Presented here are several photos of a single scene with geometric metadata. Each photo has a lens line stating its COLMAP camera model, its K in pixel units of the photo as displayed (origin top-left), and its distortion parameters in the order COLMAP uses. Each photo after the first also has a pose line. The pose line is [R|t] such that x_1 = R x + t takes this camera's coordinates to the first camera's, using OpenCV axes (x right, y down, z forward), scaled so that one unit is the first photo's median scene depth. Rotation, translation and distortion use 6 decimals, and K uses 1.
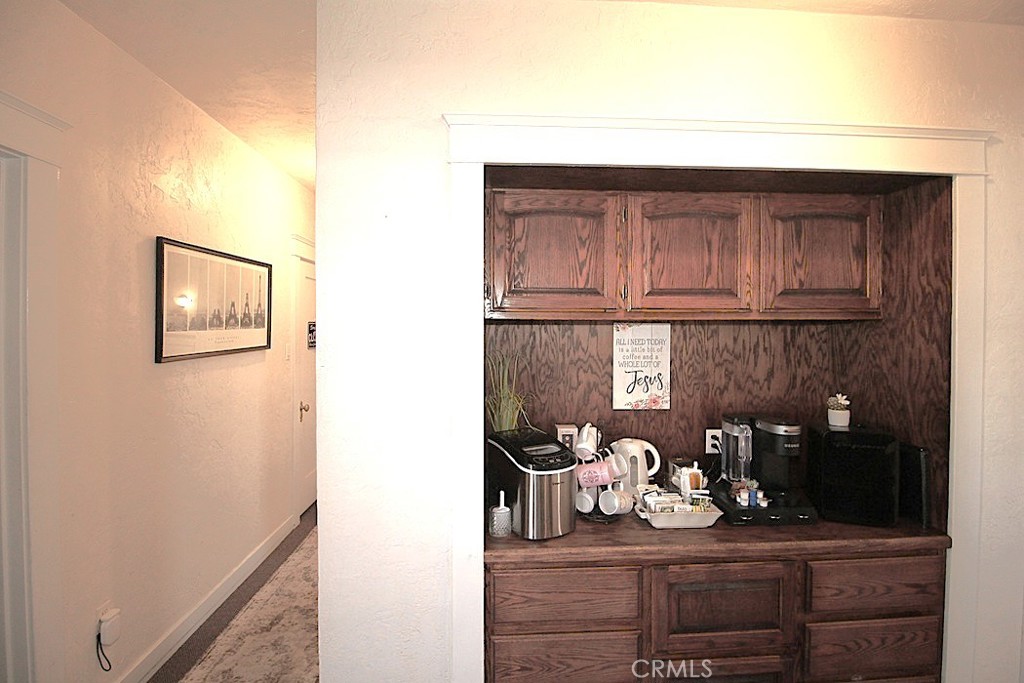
lens RADIAL K [[484.5, 0, 517.3], [0, 484.5, 325.2], [0, 0, 1]] dist [-0.000960, -0.000062]
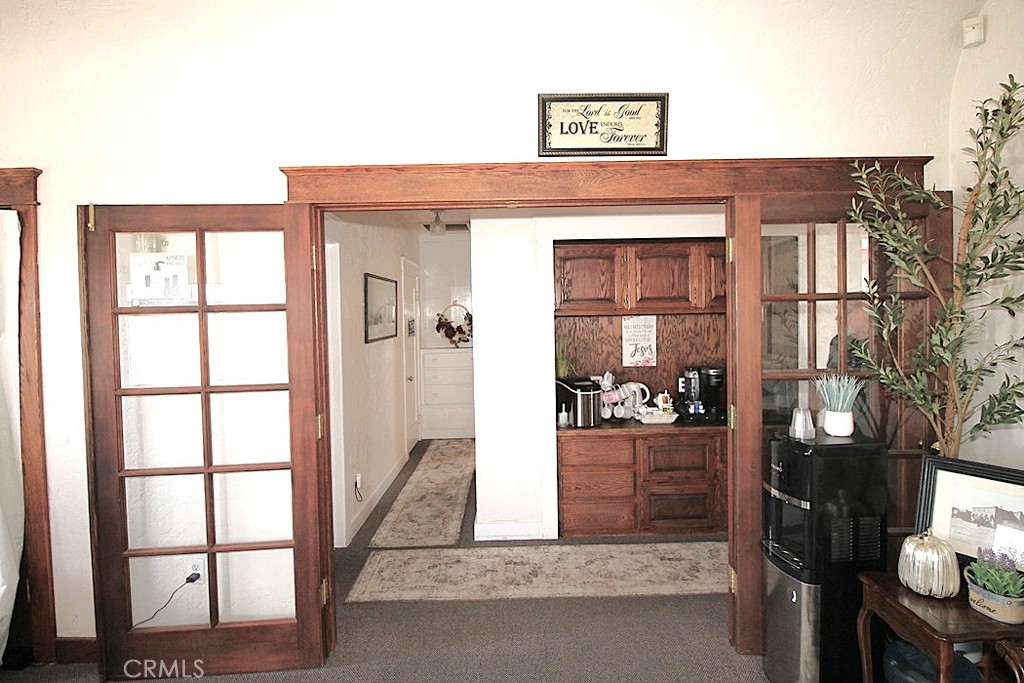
lens RADIAL K [[484.5, 0, 517.3], [0, 484.5, 325.2], [0, 0, 1]] dist [-0.000960, -0.000062]
pose [[0.998713, -0.018815, -0.047095, -0.107416], [0.019911, 0.999539, 0.022904, -0.021283], [0.046642, -0.023812, 0.998628, -0.859315]]
